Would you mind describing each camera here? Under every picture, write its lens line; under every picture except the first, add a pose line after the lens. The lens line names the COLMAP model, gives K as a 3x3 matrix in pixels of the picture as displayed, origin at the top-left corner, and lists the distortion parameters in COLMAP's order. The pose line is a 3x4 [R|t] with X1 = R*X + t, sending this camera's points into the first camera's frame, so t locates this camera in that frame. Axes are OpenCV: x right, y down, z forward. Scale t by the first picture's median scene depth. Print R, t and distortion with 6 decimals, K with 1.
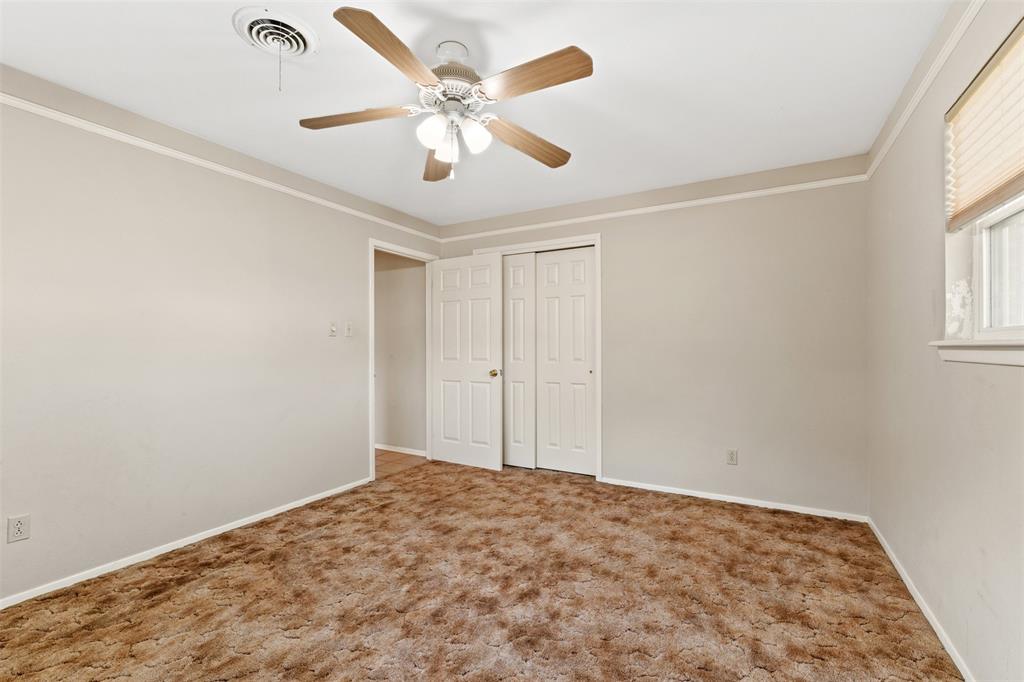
lens RADIAL K [[436.6, 0, 507.2], [0, 436.6, 344.3], [0, 0, 1]] dist [-0.012559, 0.000033]
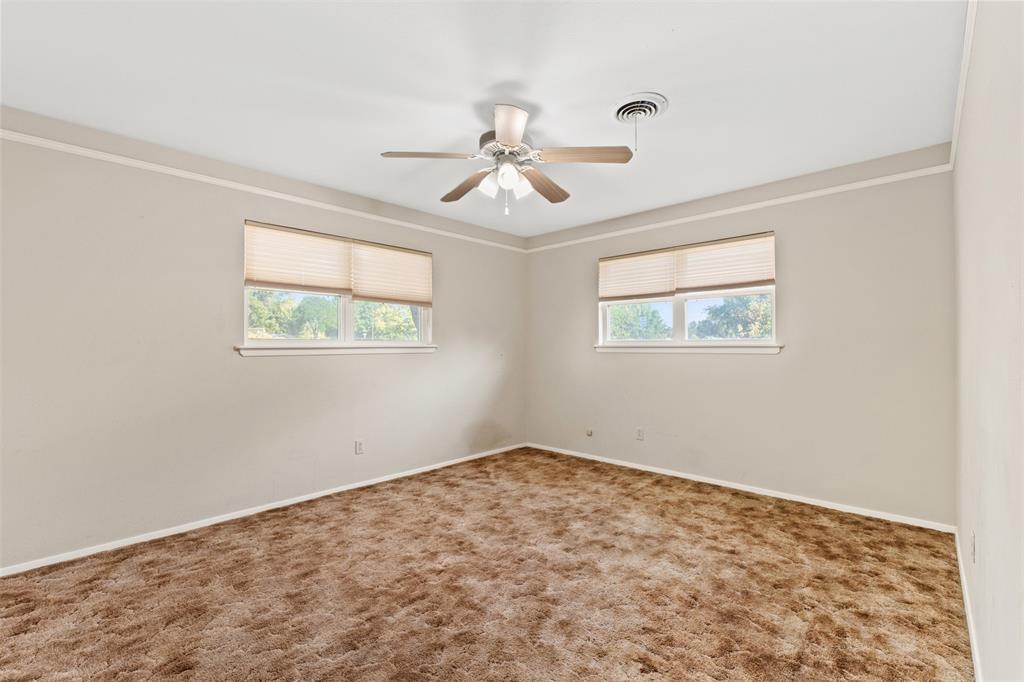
lens RADIAL K [[436.6, 0, 507.2], [0, 436.6, 344.3], [0, 0, 1]] dist [-0.012559, 0.000033]
pose [[-0.972266, 0.009871, 0.233668, -0.375339], [0.006777, 0.999878, -0.014041, 0.013251], [-0.233778, -0.012068, -0.972215, 1.968326]]
